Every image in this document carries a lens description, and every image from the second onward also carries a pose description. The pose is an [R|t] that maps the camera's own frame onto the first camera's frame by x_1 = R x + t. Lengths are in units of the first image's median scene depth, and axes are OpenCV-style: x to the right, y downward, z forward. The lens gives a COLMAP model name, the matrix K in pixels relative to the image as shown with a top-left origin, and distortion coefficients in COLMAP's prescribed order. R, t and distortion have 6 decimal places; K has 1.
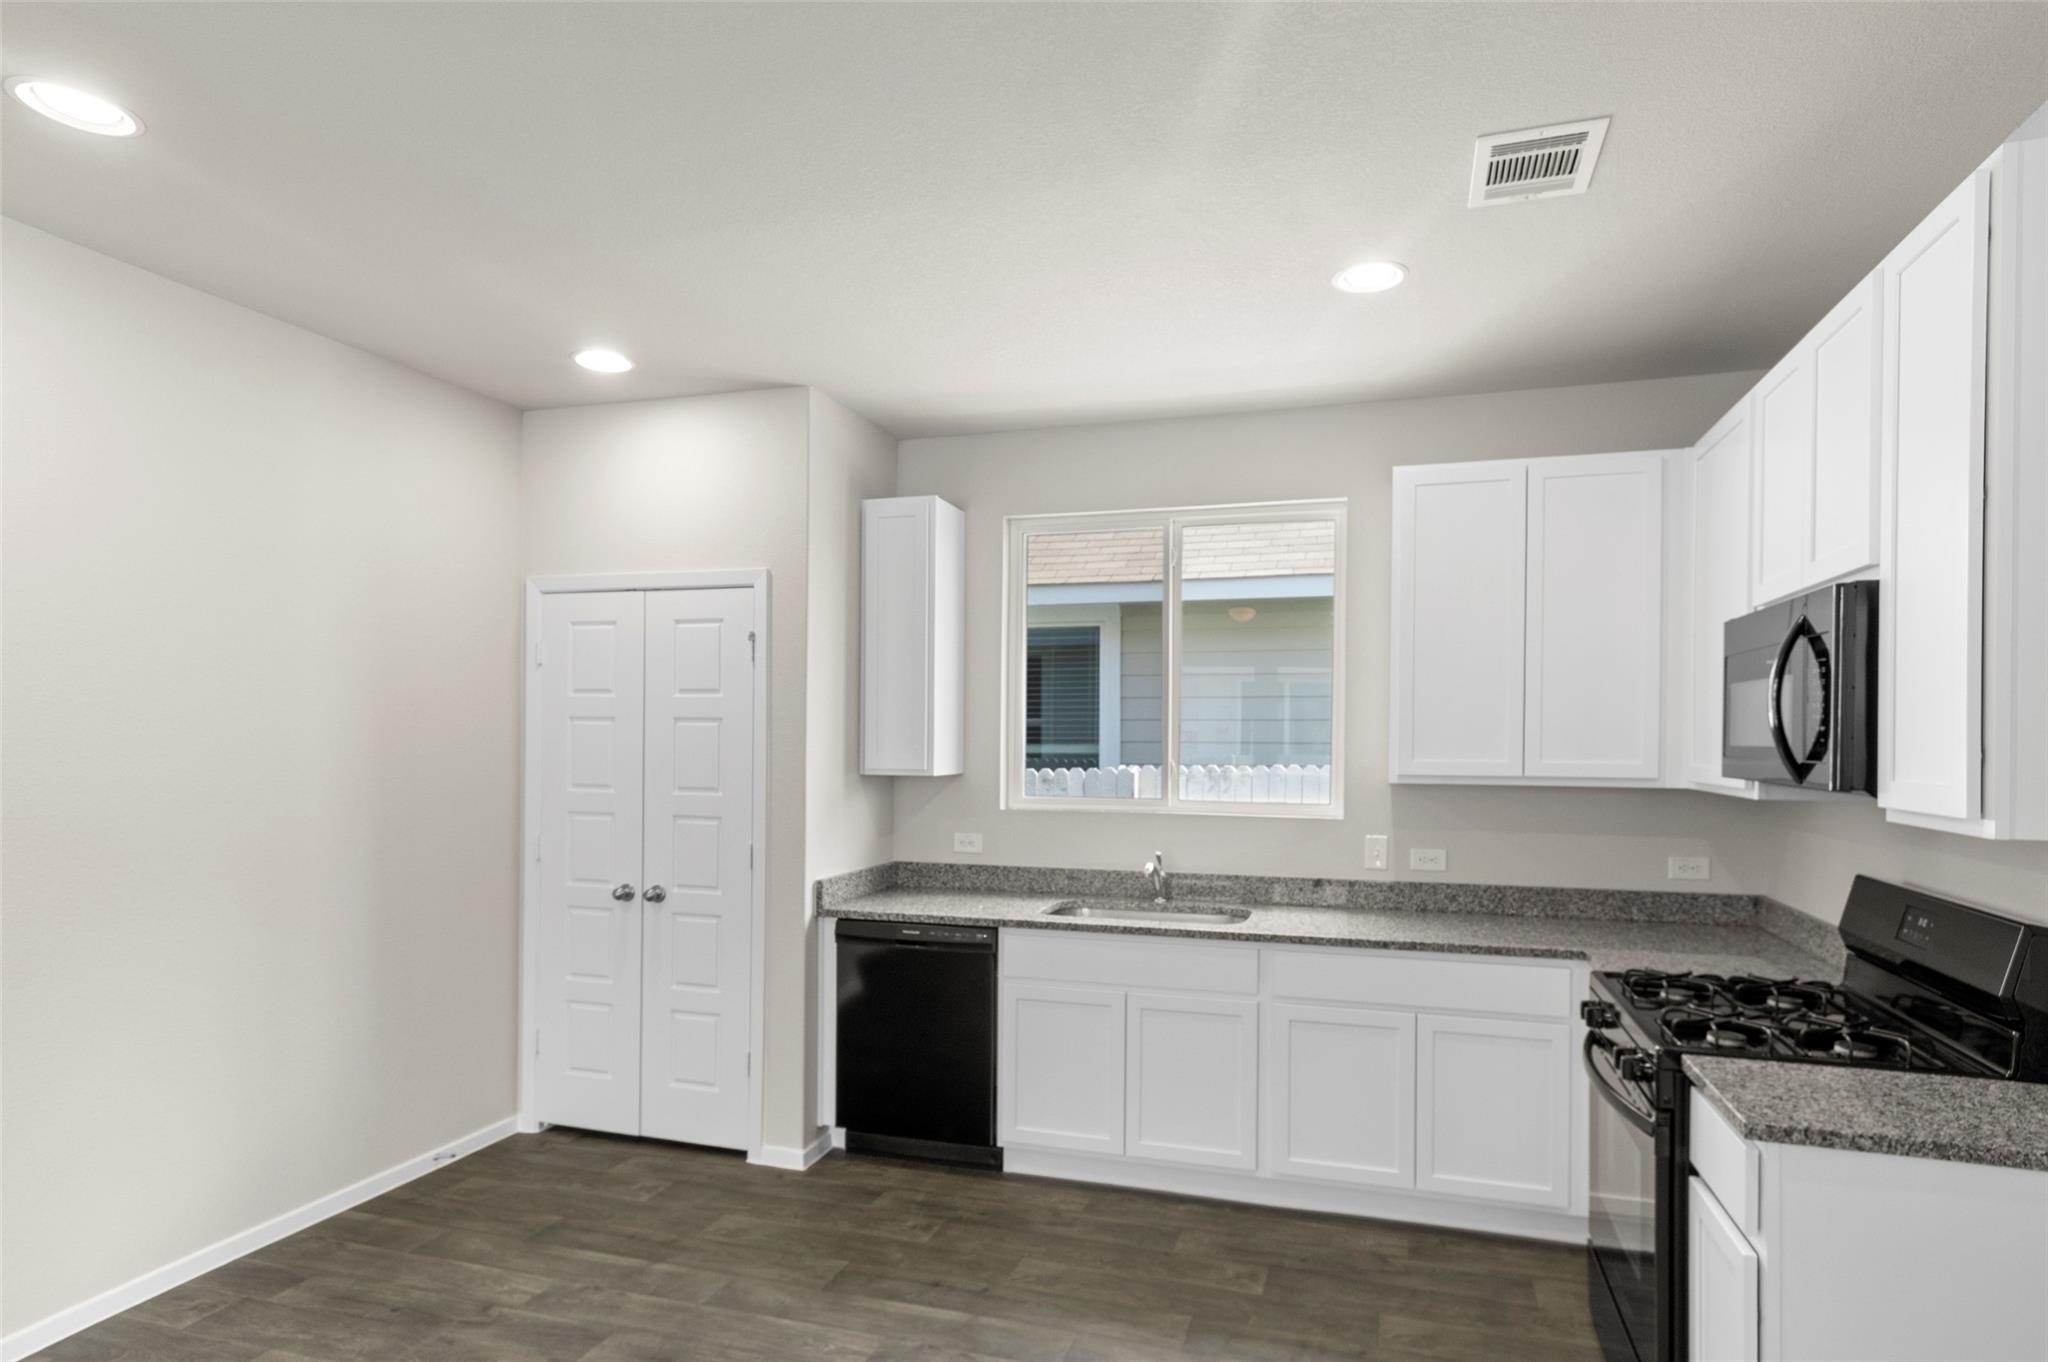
lens RADIAL K [[1097.1, 0, 1066.2], [0, 1097.1, 750.2], [0, 0, 1]] dist [0.004824, 0.003373]
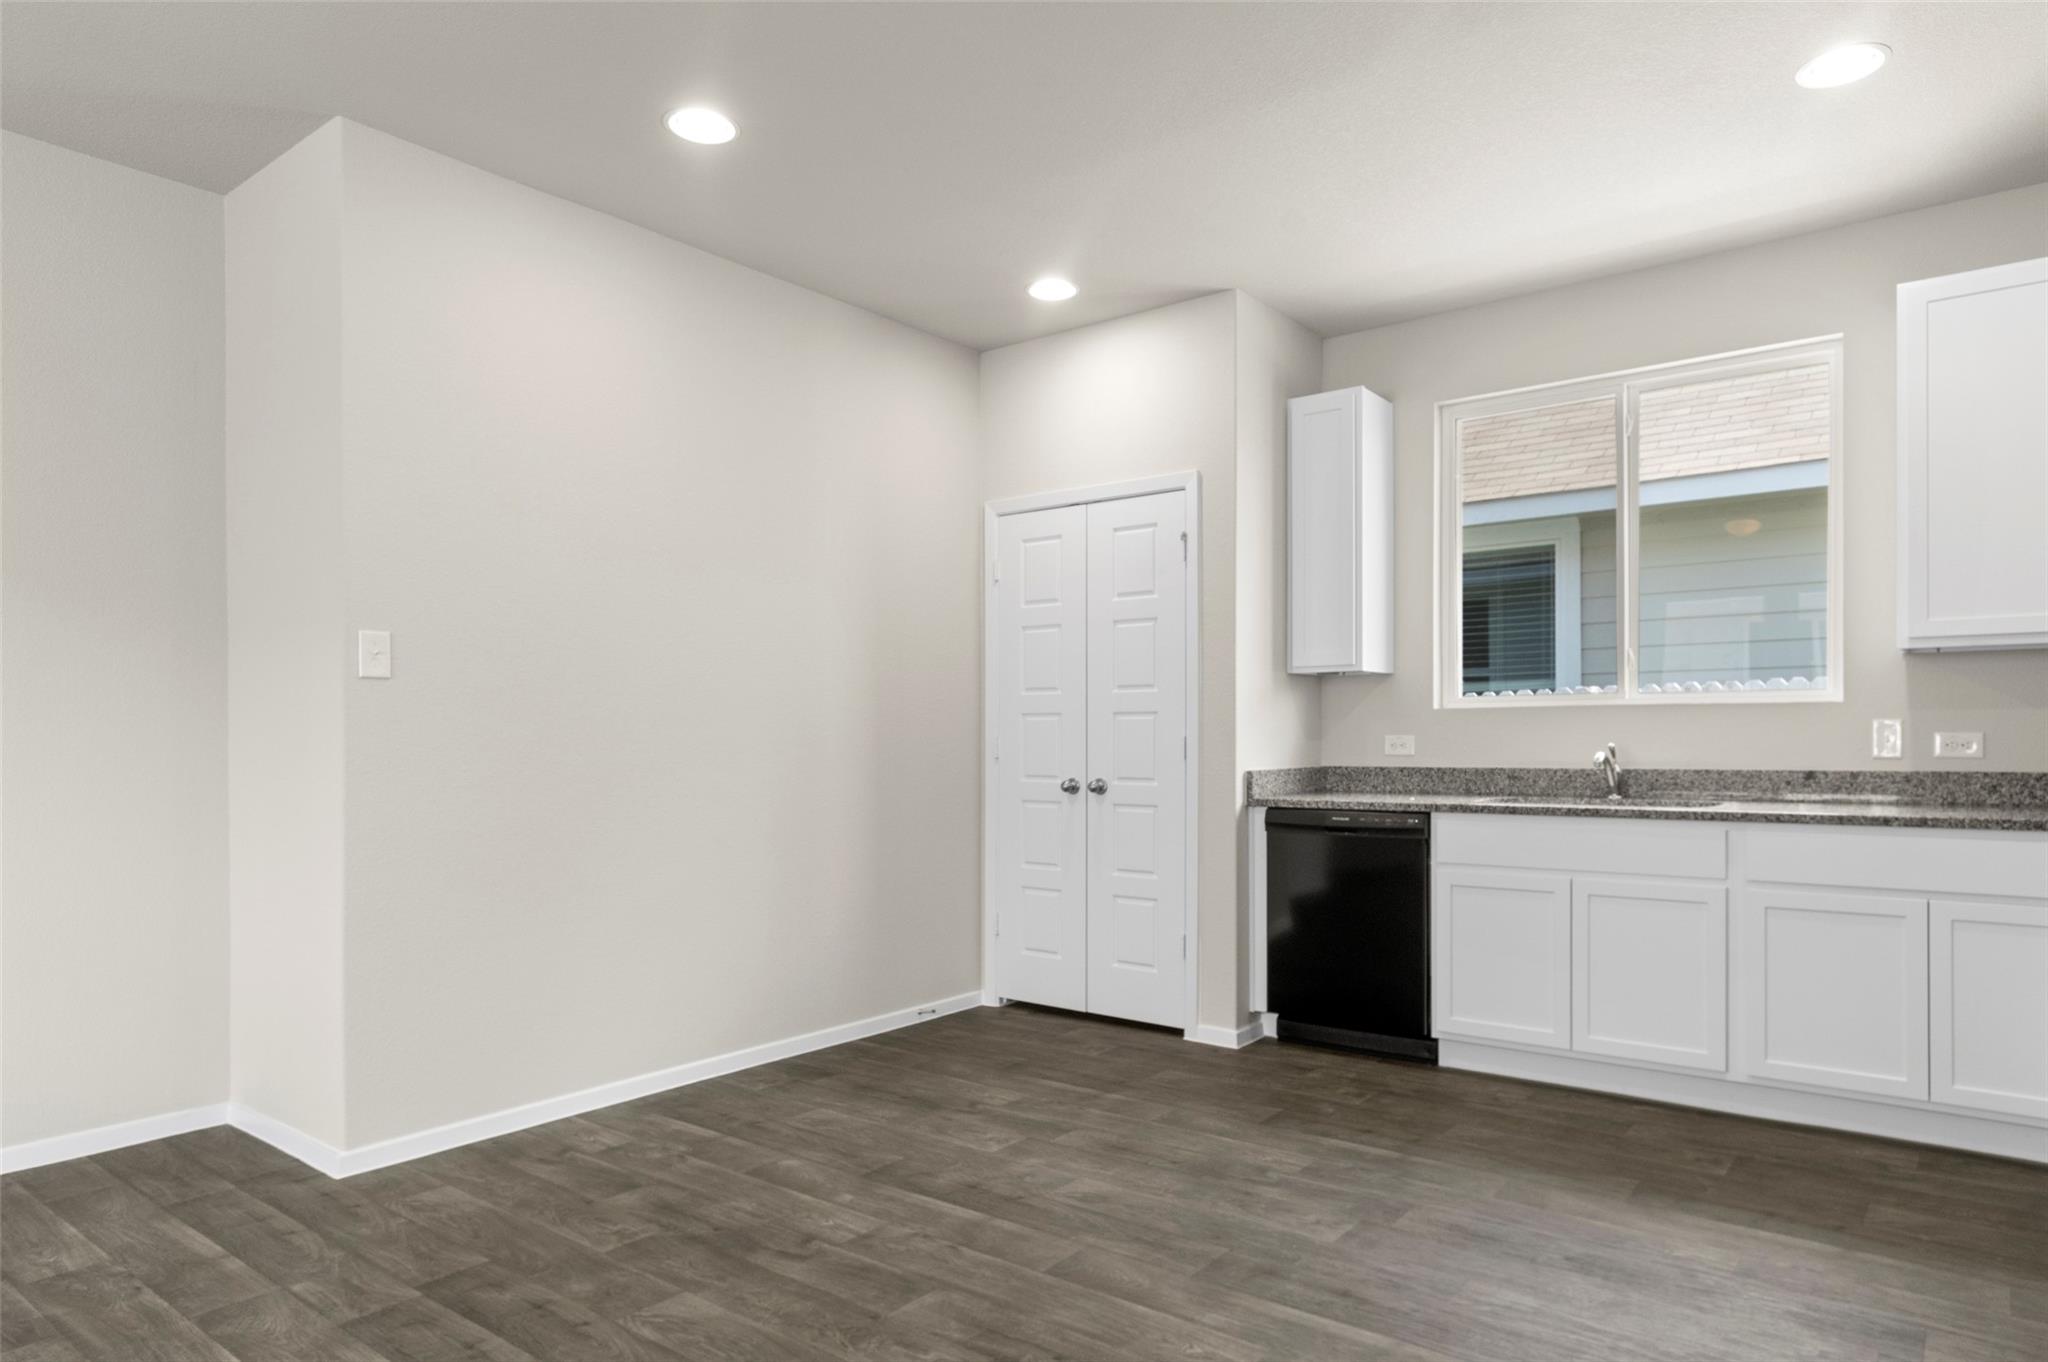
lens RADIAL K [[1231.8, 0, 1069.7], [0, 1231.8, 743.5], [0, 0, 1]] dist [0.006176, 0.003169]
pose [[0.936692, -0.009940, -0.350015, 0.021246], [0.008320, 0.999947, -0.006131, 0.099746], [0.350057, 0.002830, 0.936724, -0.138565]]
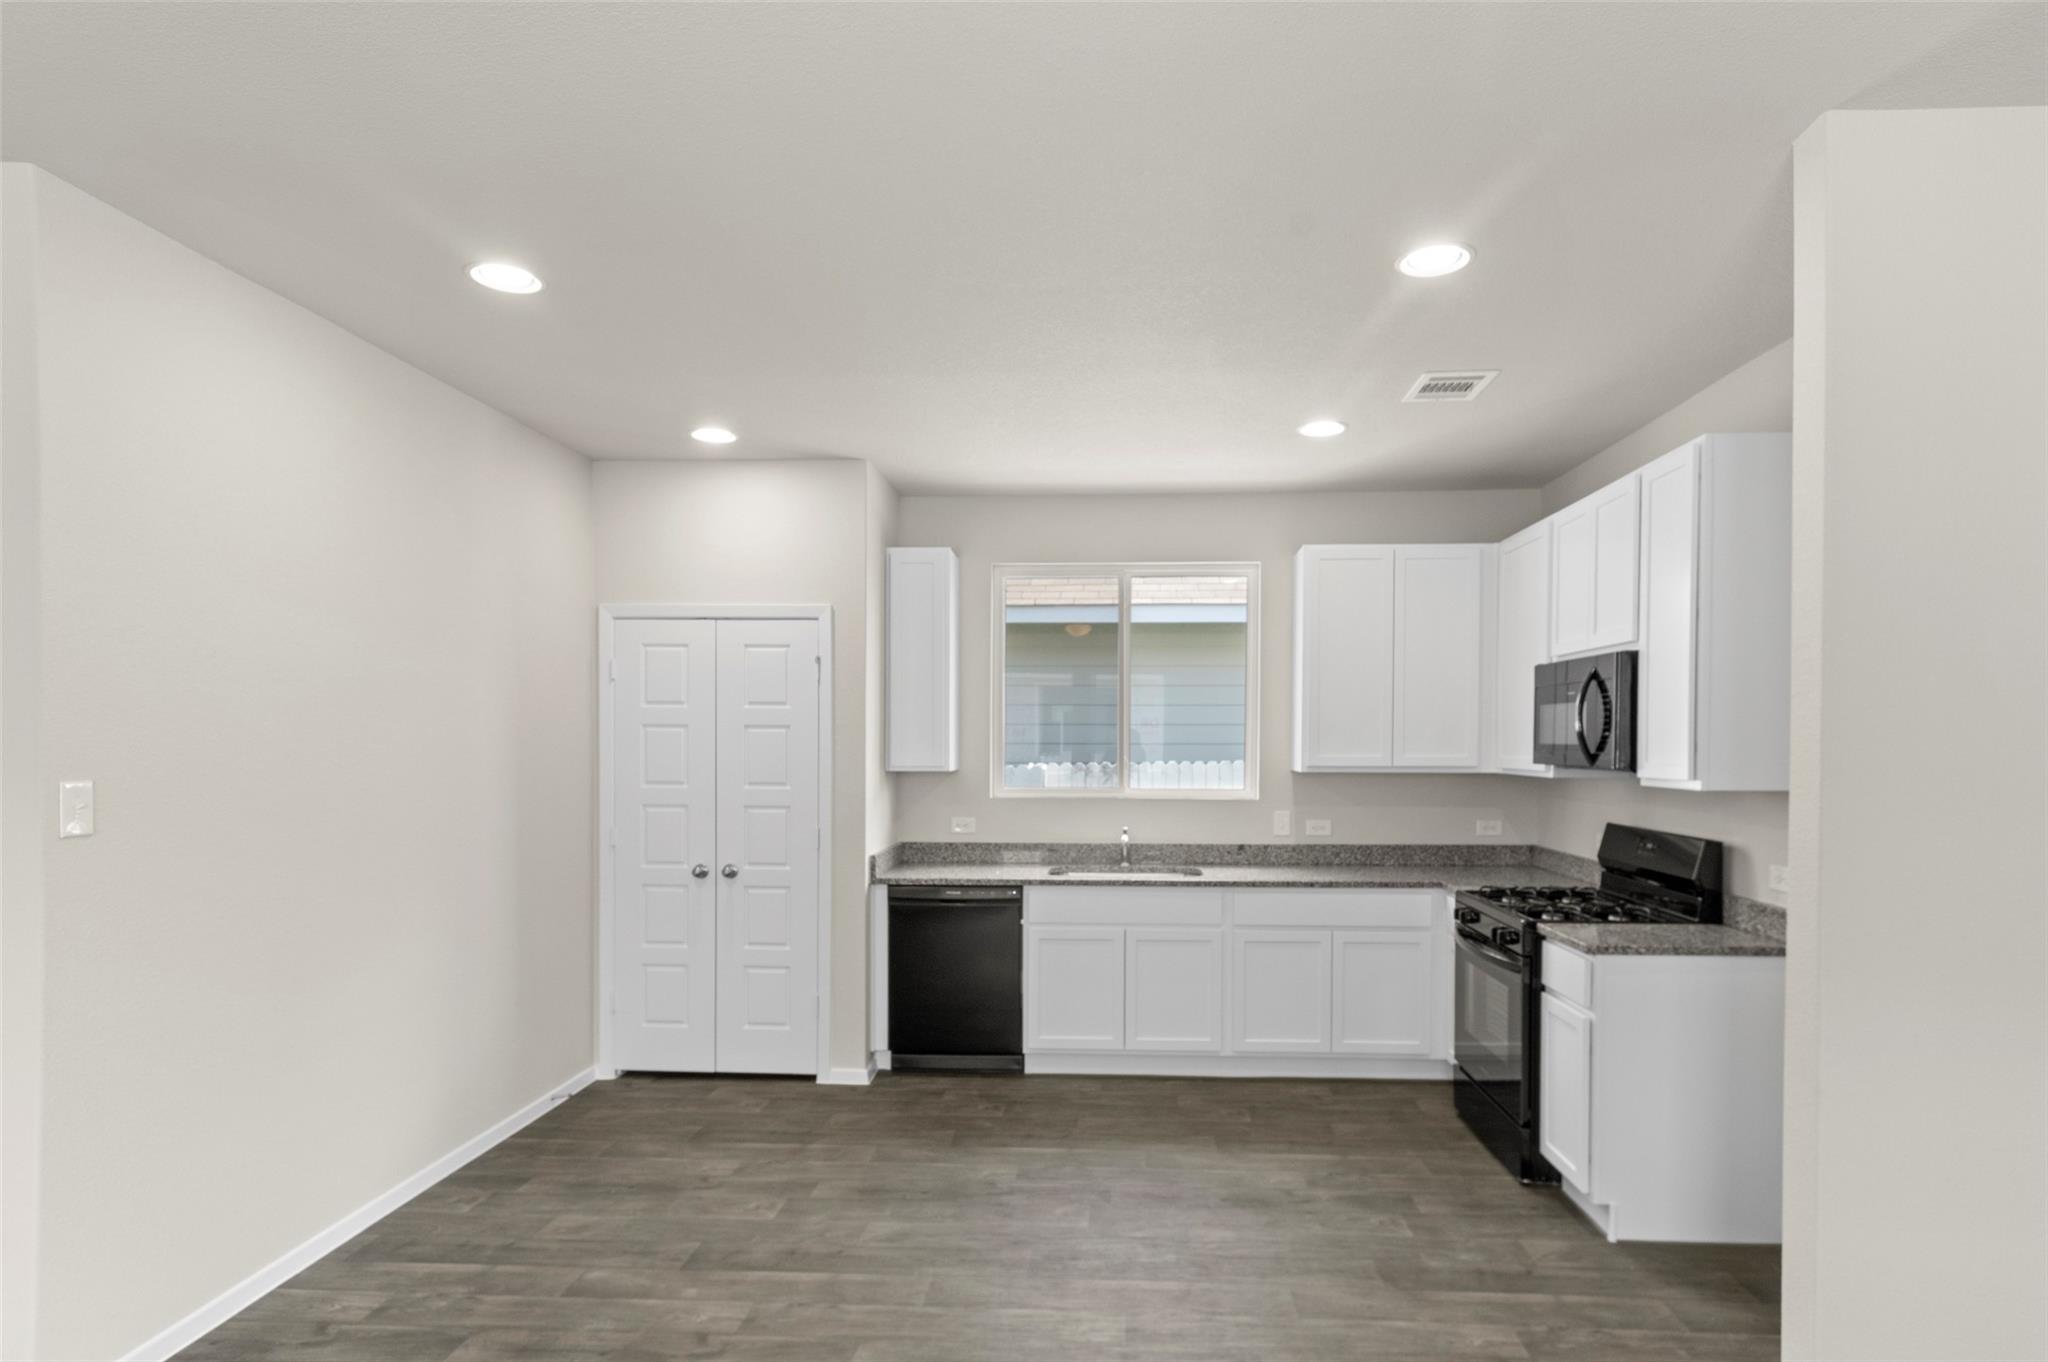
lens RADIAL K [[1097.1, 0, 1075.5], [0, 1097.1, 770.7], [0, 0, 1]] dist [0.004824, 0.003373]
pose [[0.970479, -0.010208, 0.240969, -0.303322], [0.006118, 0.999824, 0.017718, 0.001473], [-0.241107, -0.015721, 0.970371, -0.269431]]
